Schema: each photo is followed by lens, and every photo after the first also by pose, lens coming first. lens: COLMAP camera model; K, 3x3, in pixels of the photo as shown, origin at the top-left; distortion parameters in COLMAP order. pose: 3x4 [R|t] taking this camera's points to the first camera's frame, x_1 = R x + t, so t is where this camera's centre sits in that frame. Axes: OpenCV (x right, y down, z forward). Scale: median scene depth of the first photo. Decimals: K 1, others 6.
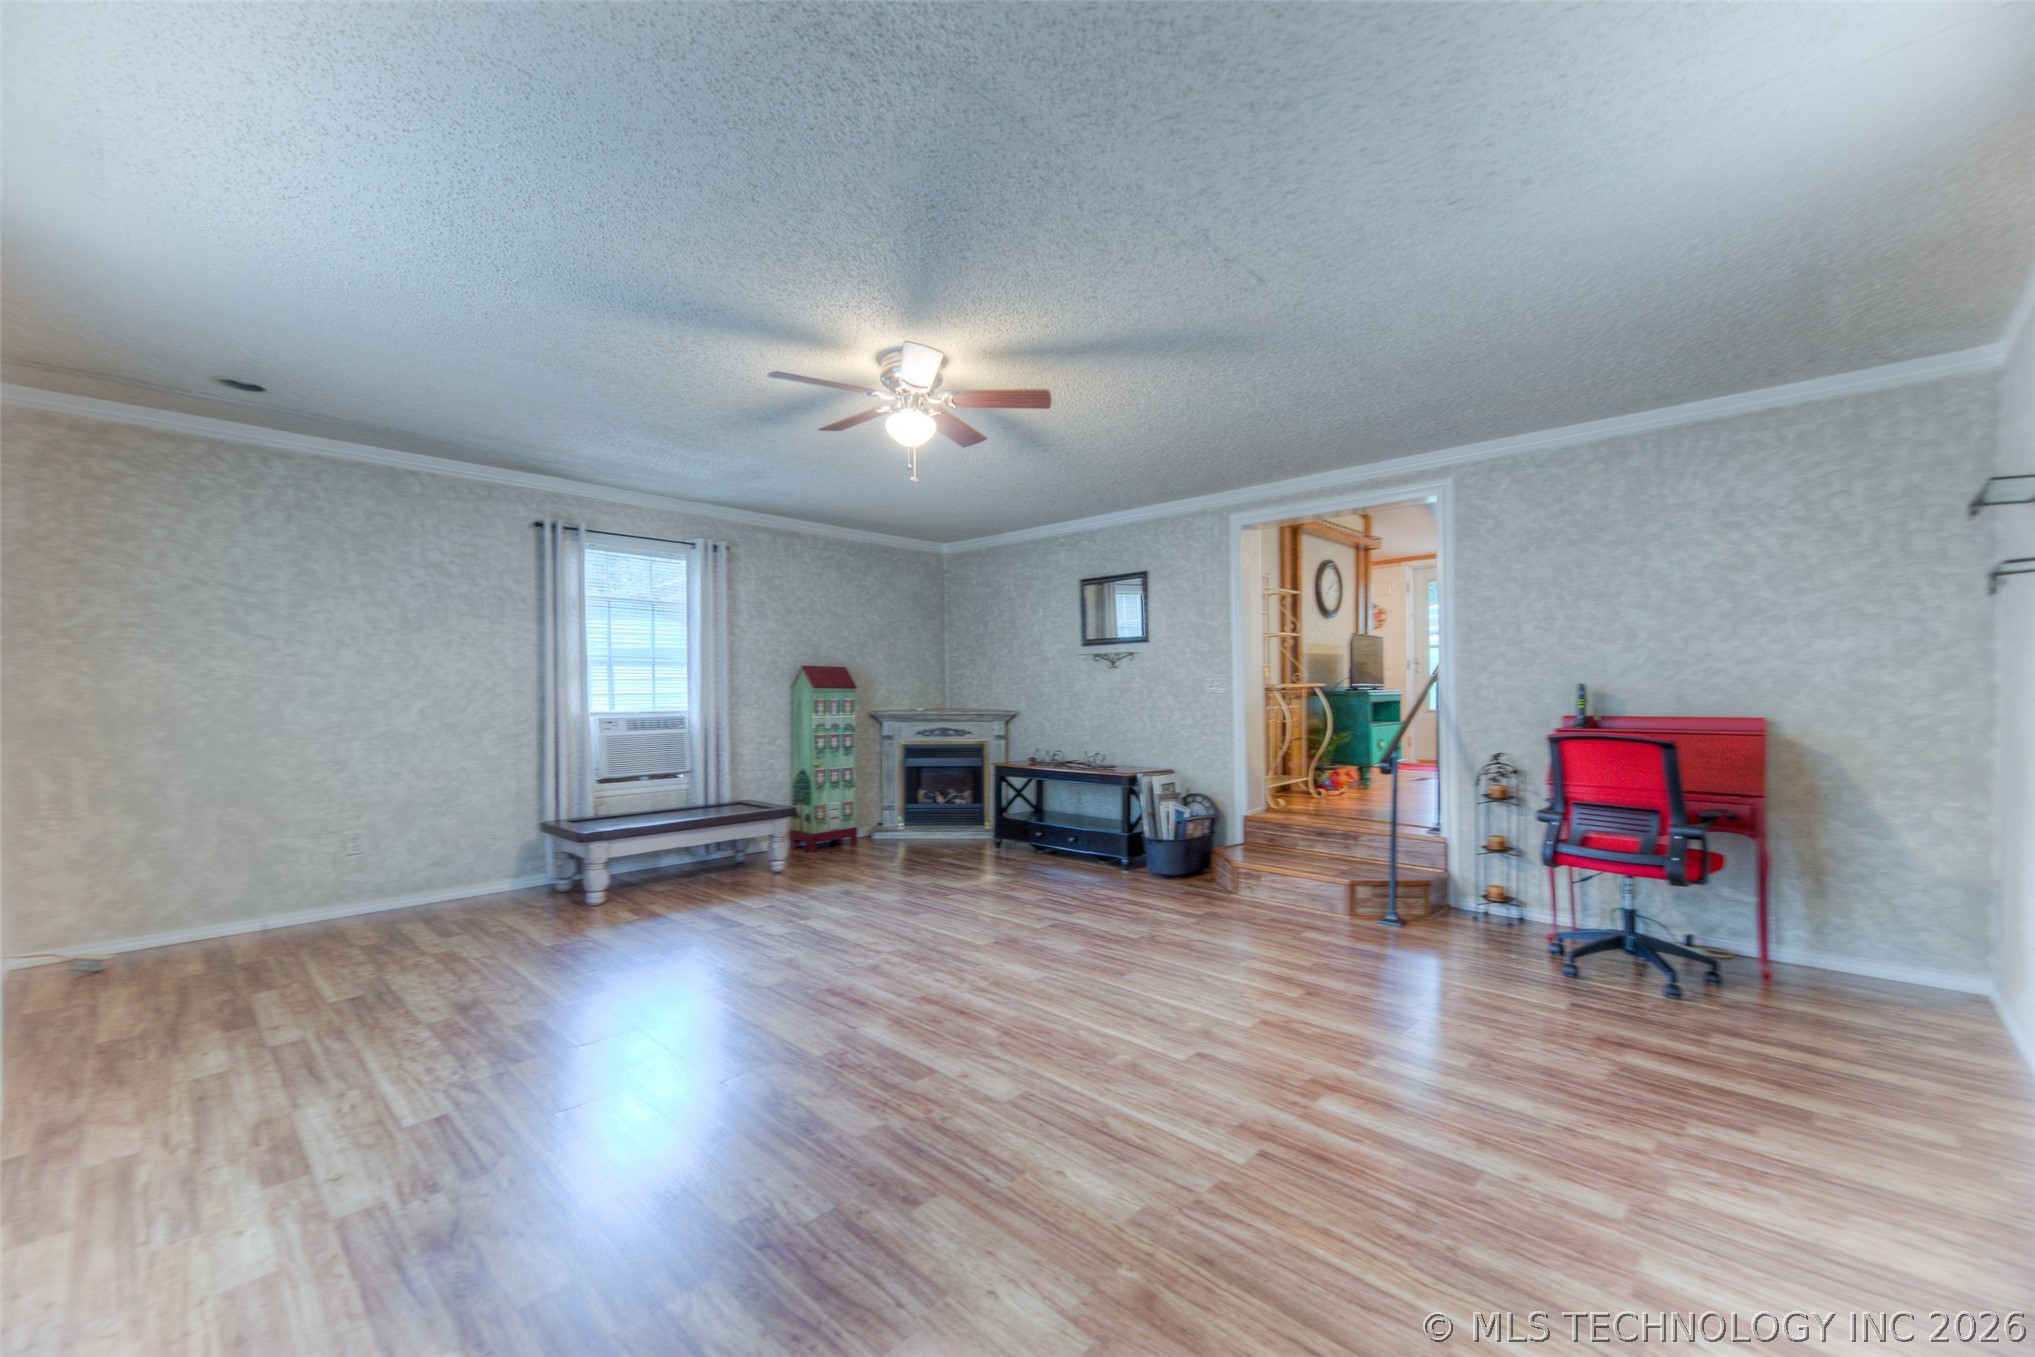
lens RADIAL K [[805.2, 0, 1033.2], [0, 805.2, 685.2], [0, 0, 1]] dist [0.012607, -0.002859]
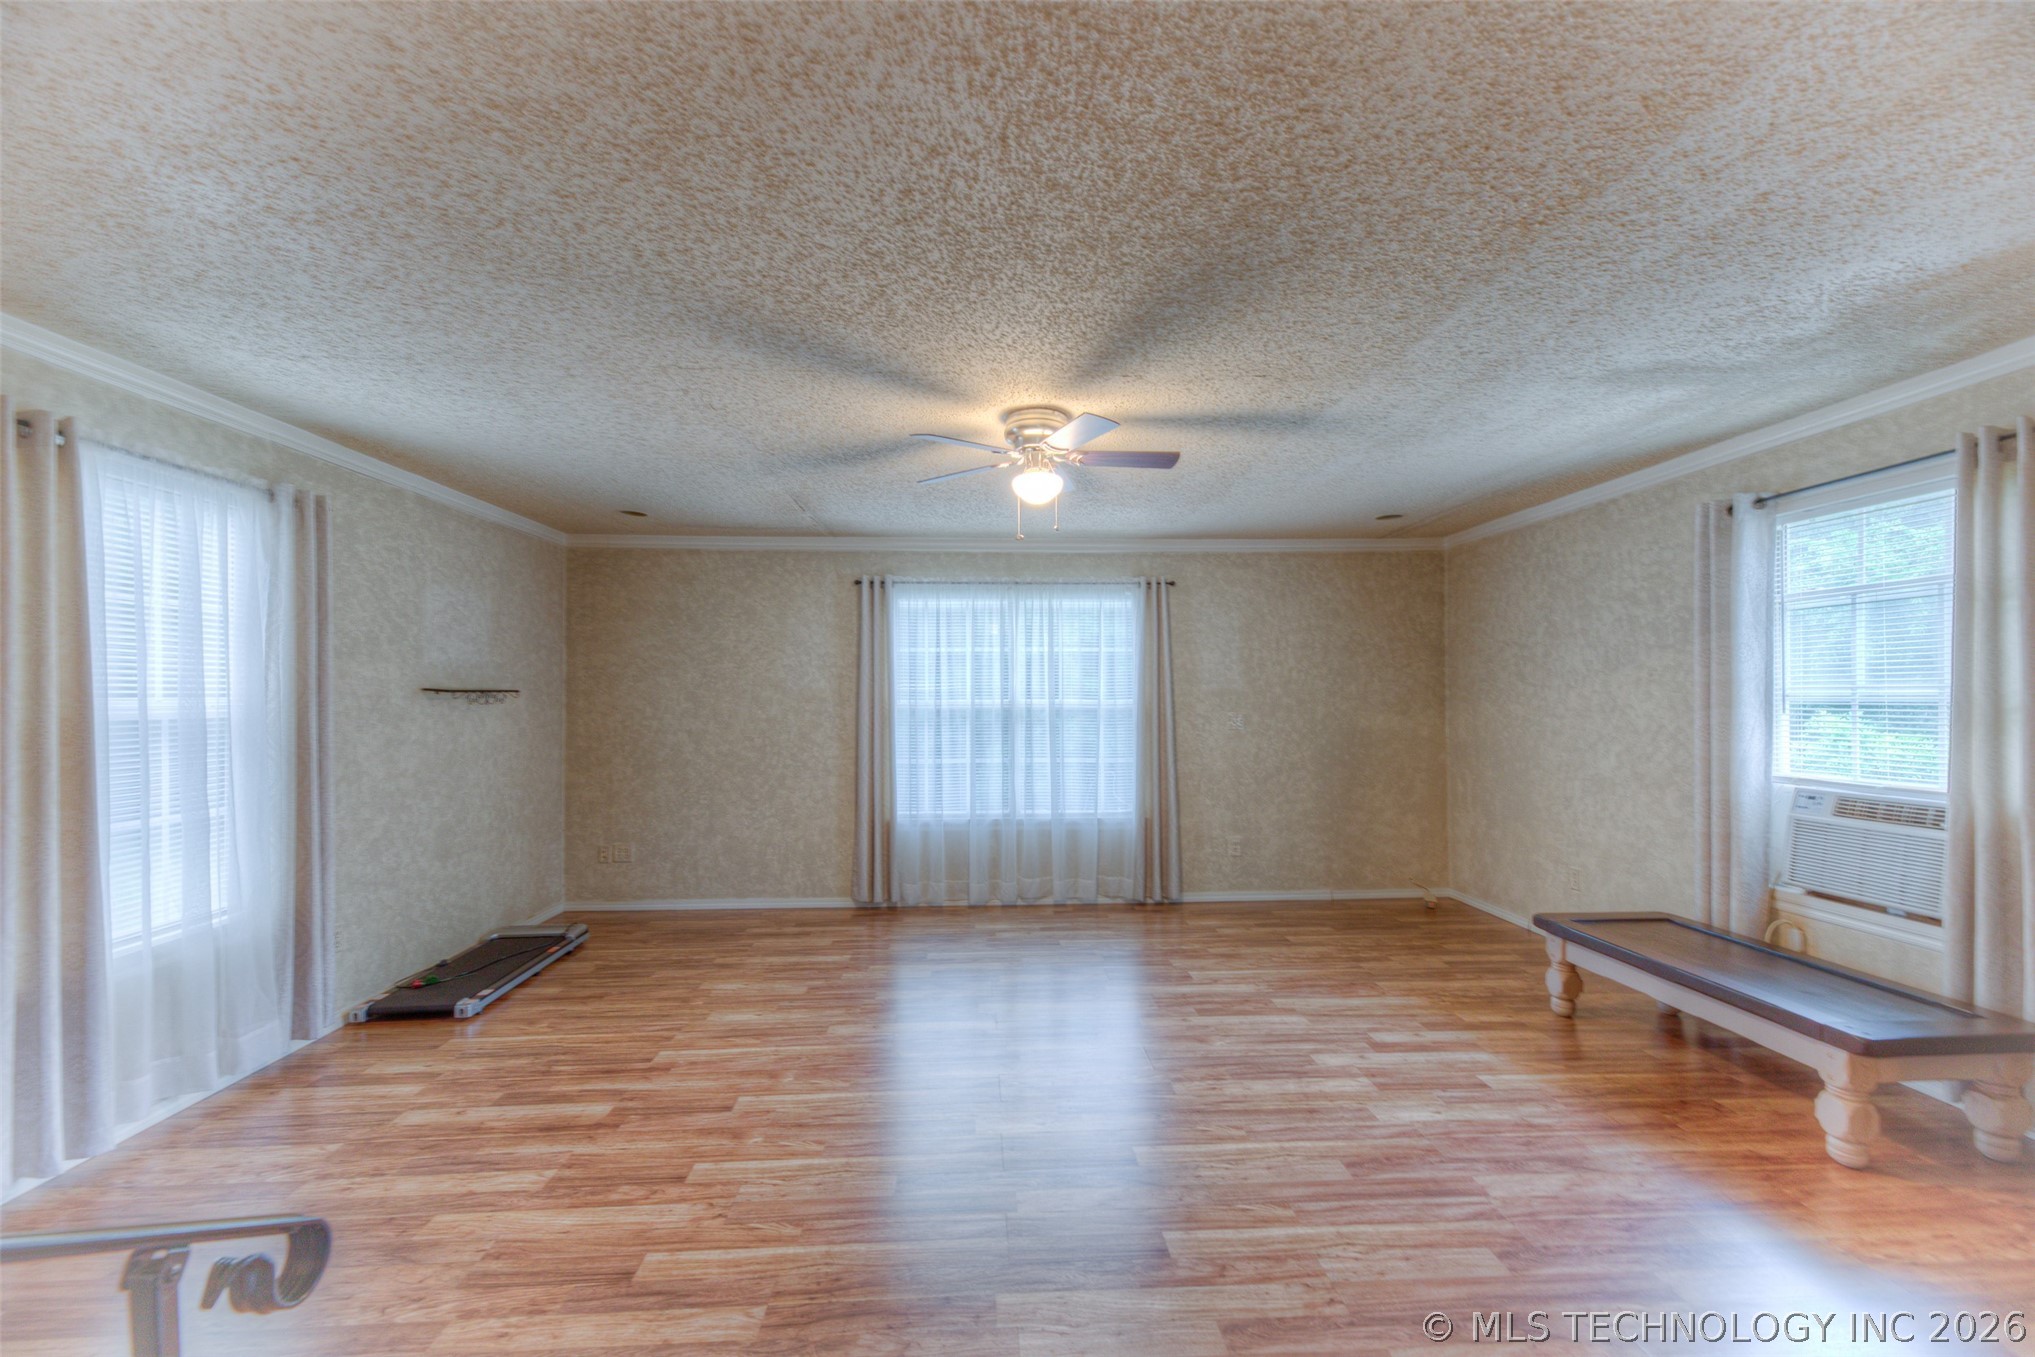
lens RADIAL K [[805.2, 0, 978.1], [0, 805.2, 671.1], [0, 0, 1]] dist [0.012607, -0.002859]
pose [[-0.719175, -0.016147, -0.694641, 0.490589], [0.013533, 0.999215, -0.037238, -0.048253], [0.694697, -0.036181, -0.718392, 1.377630]]
